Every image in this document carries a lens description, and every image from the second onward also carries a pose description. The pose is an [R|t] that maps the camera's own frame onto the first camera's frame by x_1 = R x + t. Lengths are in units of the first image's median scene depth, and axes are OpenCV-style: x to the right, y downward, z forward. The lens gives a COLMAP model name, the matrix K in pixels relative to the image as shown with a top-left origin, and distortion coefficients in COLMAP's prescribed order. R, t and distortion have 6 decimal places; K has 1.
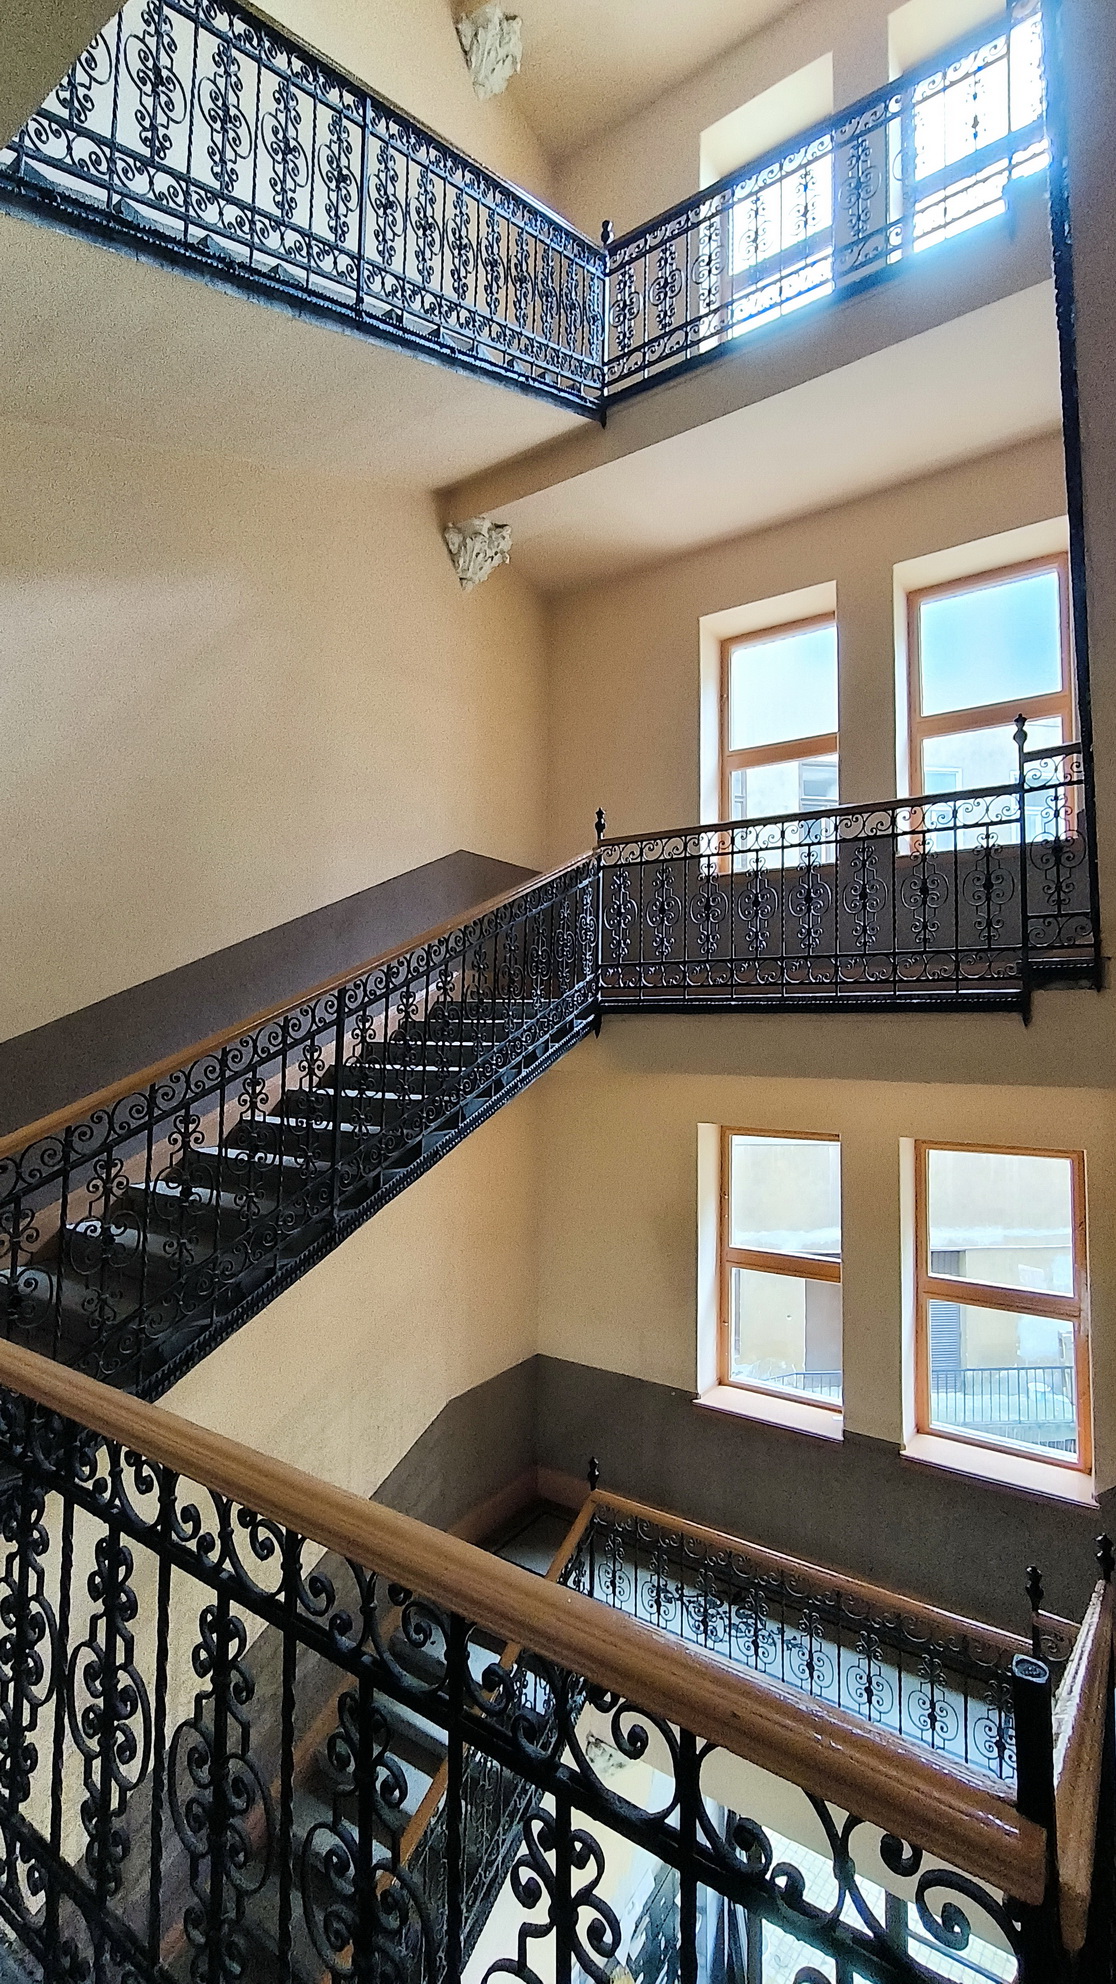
lens RADIAL K [[850.8, 0, 558.4], [0, 850.8, 988.2], [0, 0, 1]] dist [-0.022332, 0.009962]
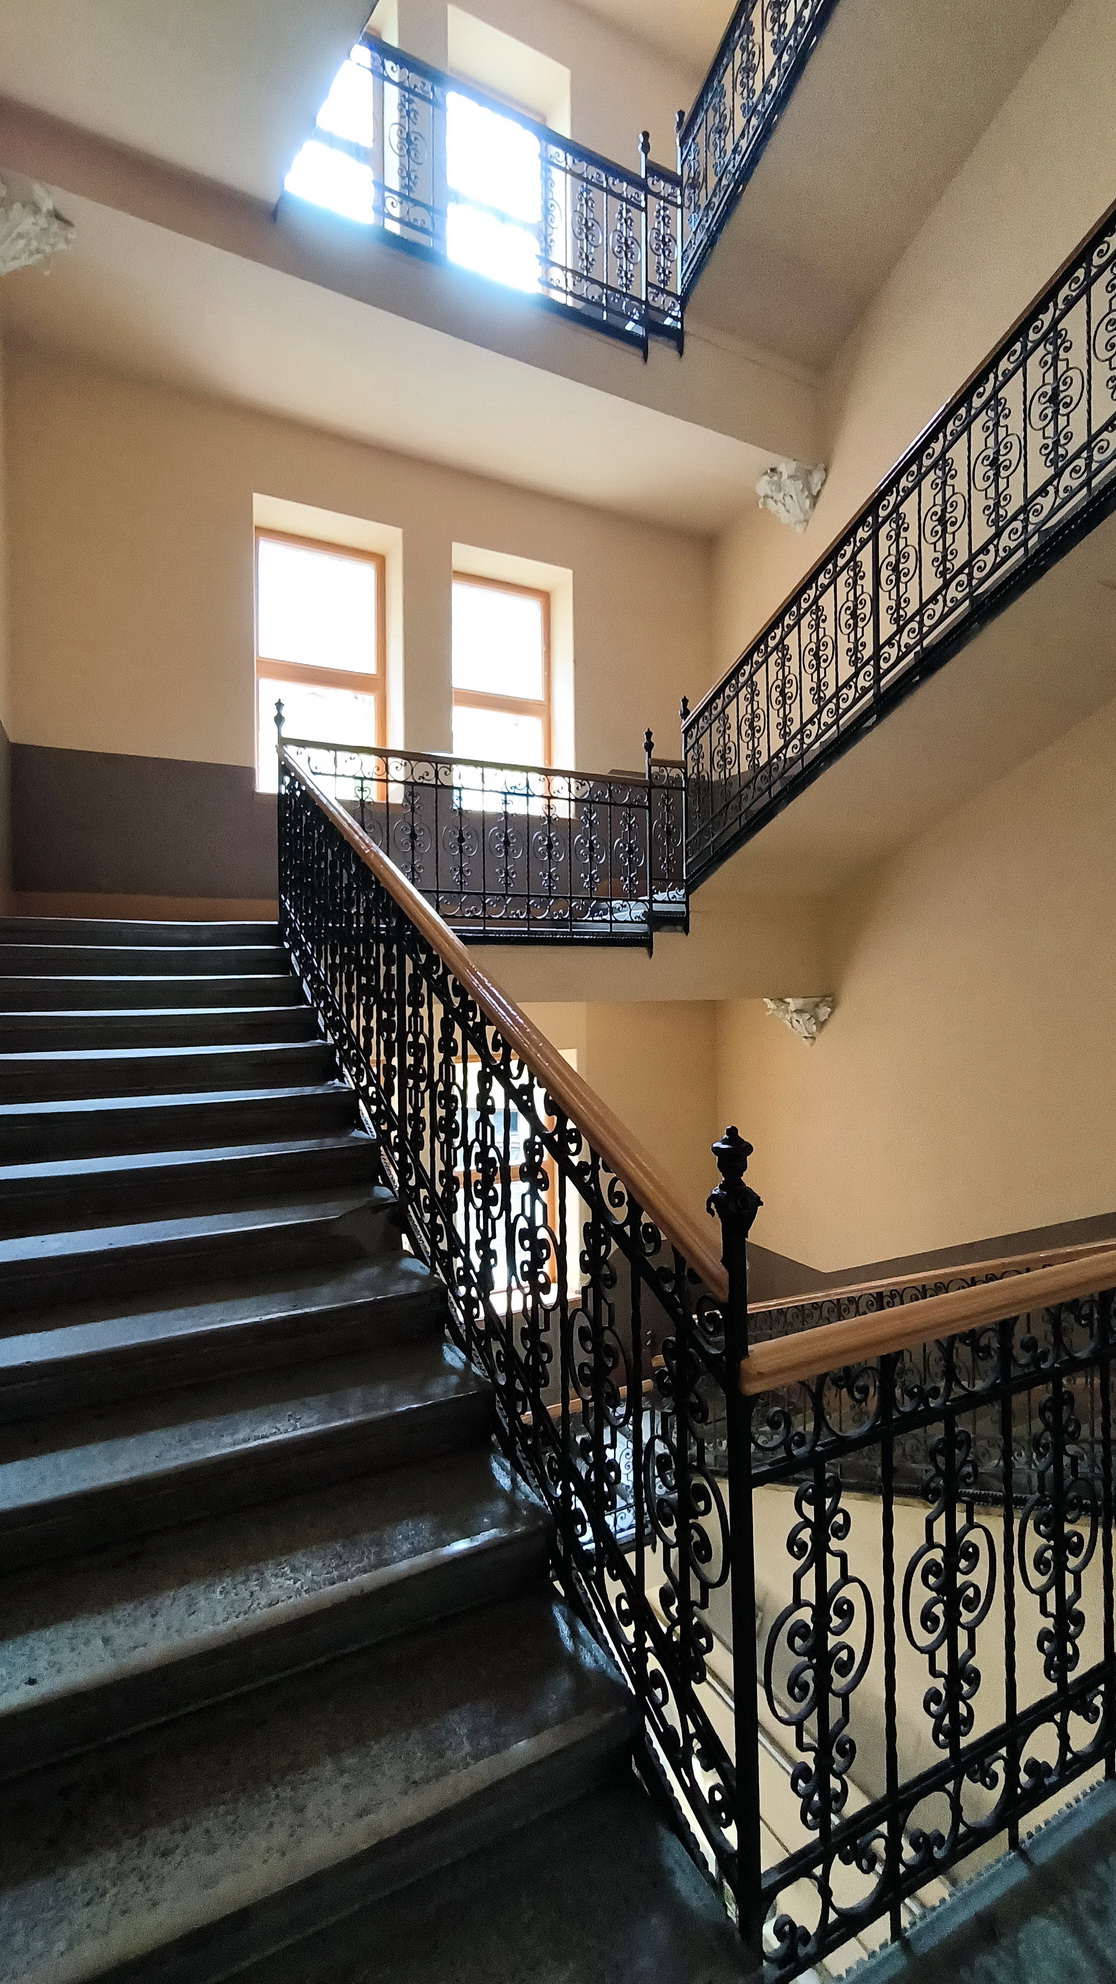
lens RADIAL K [[850.8, 0, 558.7], [0, 850.8, 986.1], [0, 0, 1]] dist [-0.022332, 0.009962]
pose [[0.491192, -0.023082, 0.870745, -0.654599], [-0.043473, 0.997753, 0.050972, 0.024210], [-0.869966, -0.062891, 0.489085, 0.375191]]
